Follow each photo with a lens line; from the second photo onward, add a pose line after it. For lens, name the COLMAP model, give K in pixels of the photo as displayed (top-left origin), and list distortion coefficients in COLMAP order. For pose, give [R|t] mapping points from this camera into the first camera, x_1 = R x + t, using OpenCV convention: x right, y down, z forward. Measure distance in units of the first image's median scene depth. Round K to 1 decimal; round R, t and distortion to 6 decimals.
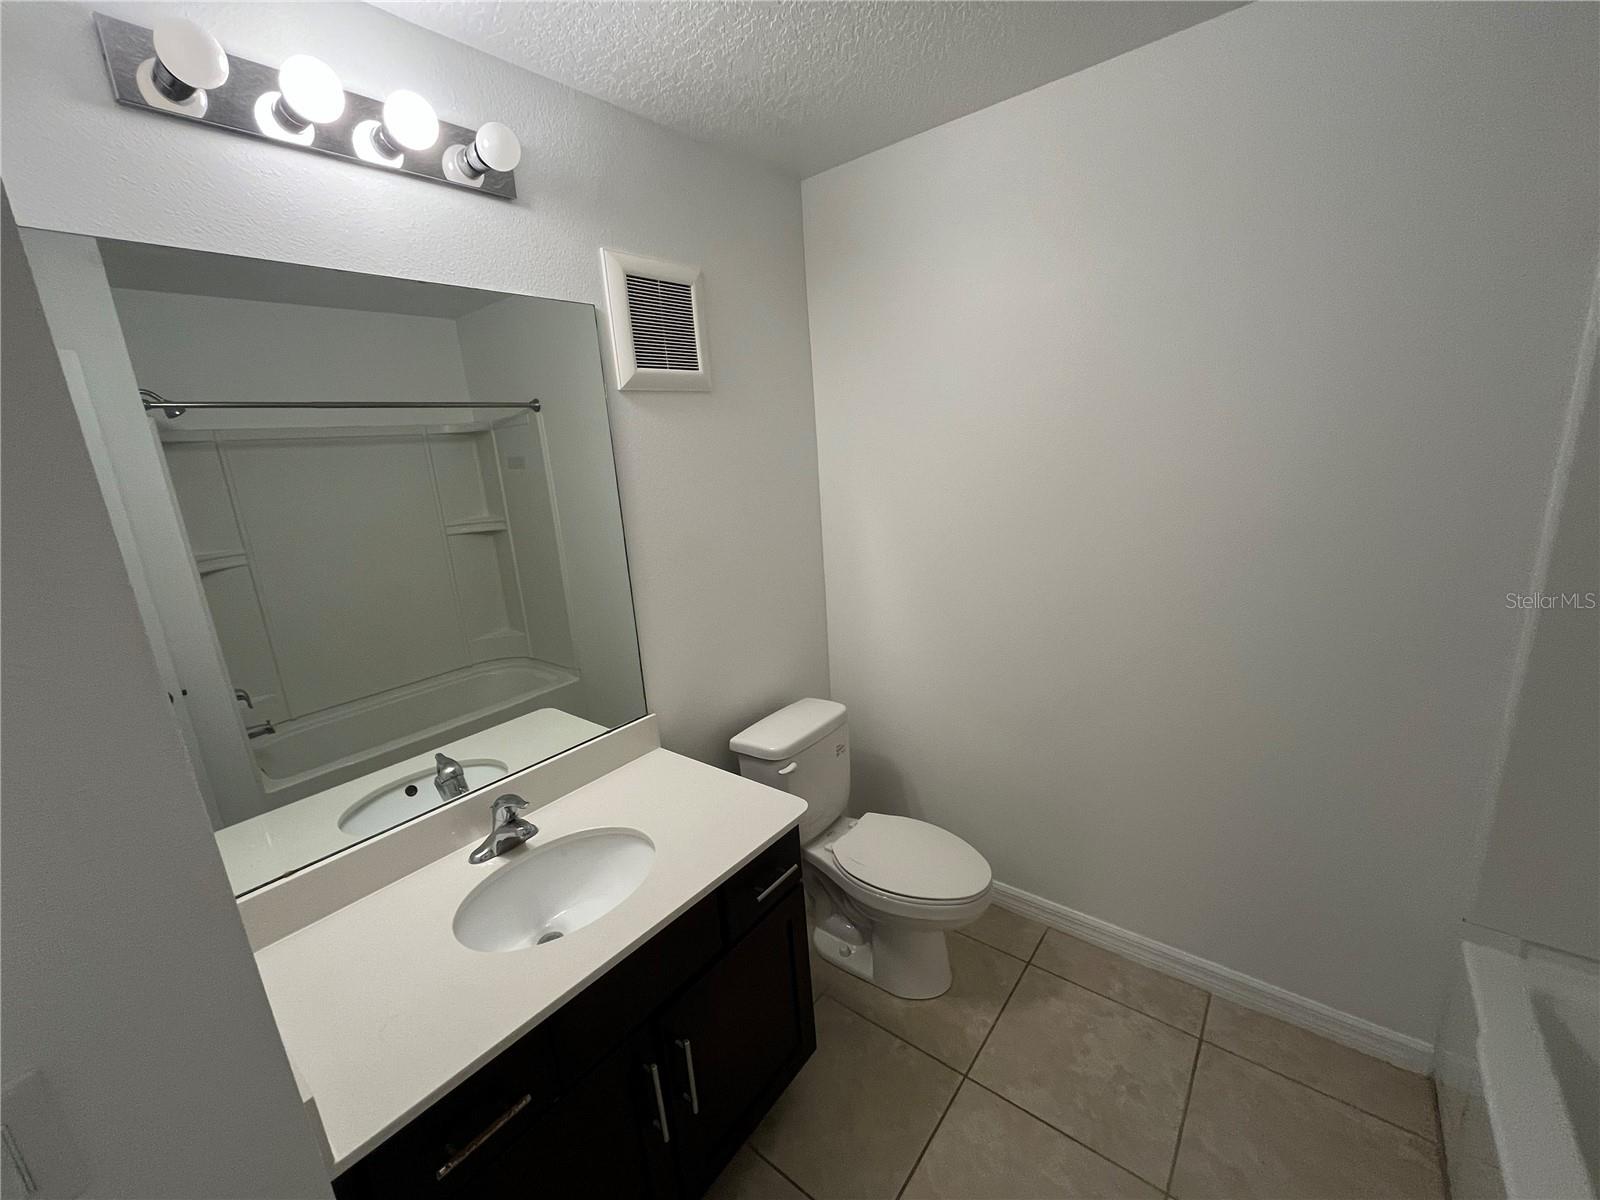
lens RADIAL K [[645.8, 0, 790.9], [0, 645.8, 601.5], [0, 0, 1]] dist [0.002303, 0.000229]
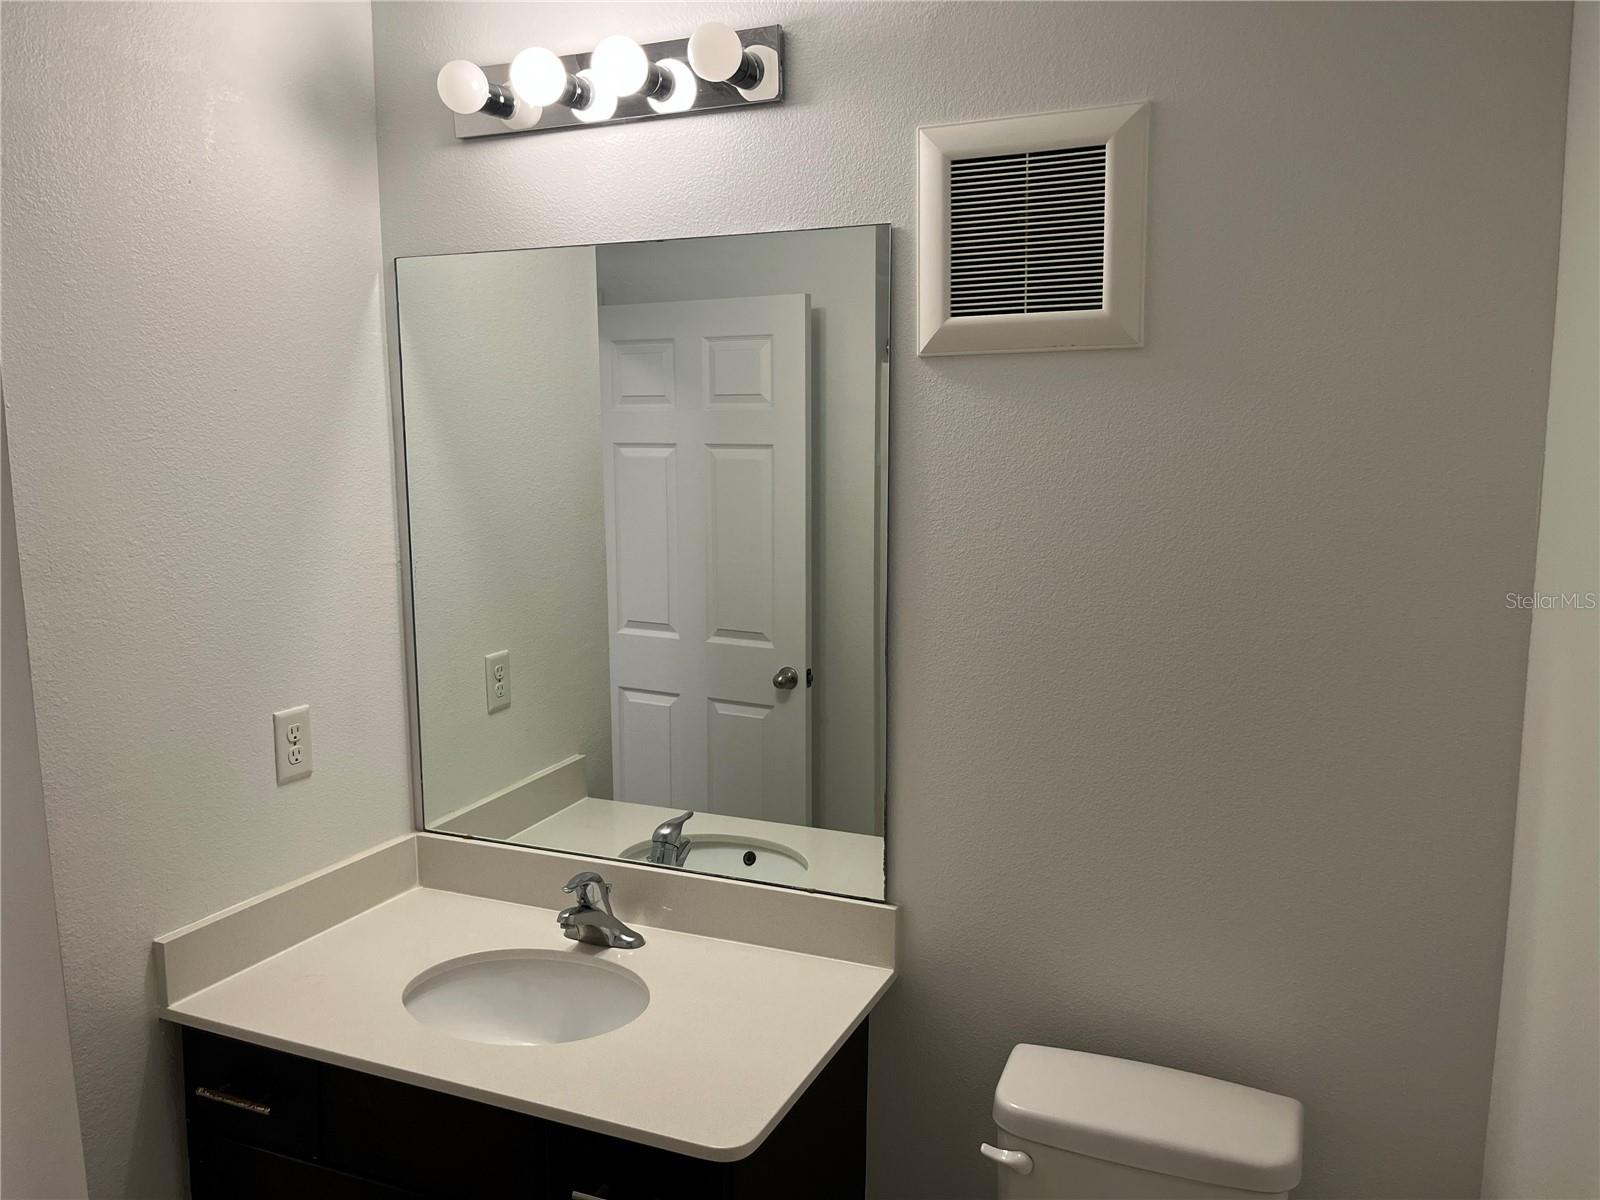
lens RADIAL K [[1183.5, 0, 800.0], [0, 1183.5, 600.0], [0, 0, 1]] dist [-0.000677, -0.001636]
pose [[0.275181, 0.204159, -0.939465, 0.759472], [-0.243977, 0.960032, 0.137165, -0.232824], [0.929920, 0.191463, 0.313993, 0.597394]]
